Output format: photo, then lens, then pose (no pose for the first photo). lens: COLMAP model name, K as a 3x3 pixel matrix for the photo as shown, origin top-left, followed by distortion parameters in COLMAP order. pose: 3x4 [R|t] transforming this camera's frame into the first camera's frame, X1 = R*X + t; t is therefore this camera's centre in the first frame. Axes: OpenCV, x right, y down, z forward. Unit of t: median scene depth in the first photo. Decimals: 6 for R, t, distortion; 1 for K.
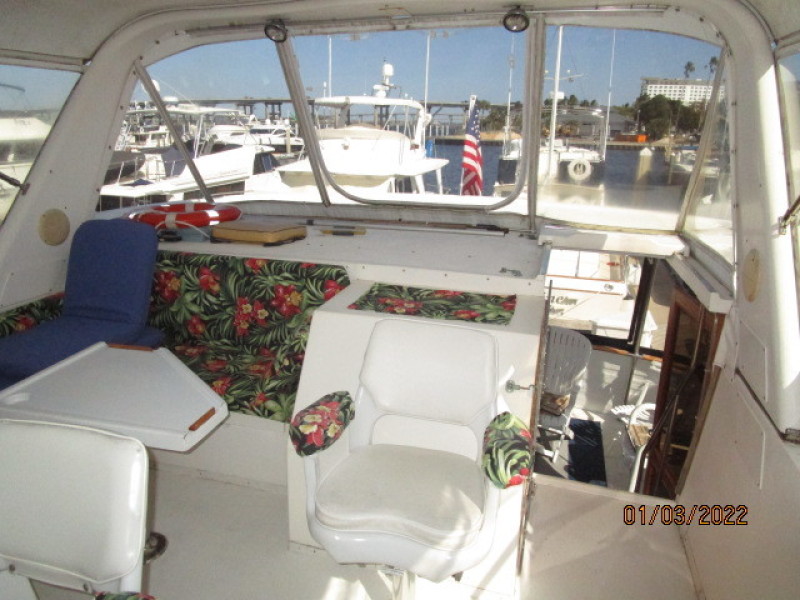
lens RADIAL K [[564.8, 0, 396.7], [0, 564.8, 299.5], [0, 0, 1]] dist [-0.028986, 0.007097]
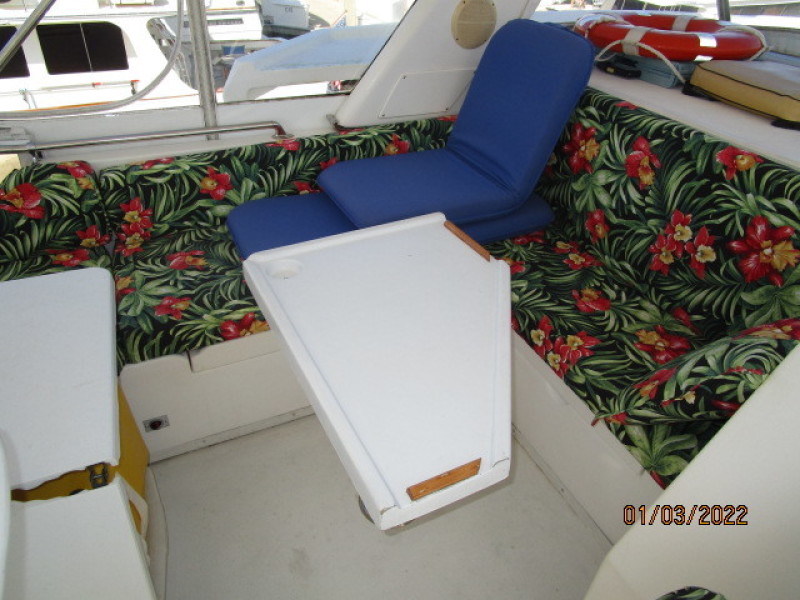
lens RADIAL K [[564.8, 0, 404.0], [0, 564.8, 298.4], [0, 0, 1]] dist [-0.028986, 0.007097]
pose [[0.669719, 0.445316, -0.594281, -0.092005], [-0.248336, 0.888483, 0.385911, -0.071869], [0.699861, -0.110870, 0.705622, 0.408259]]
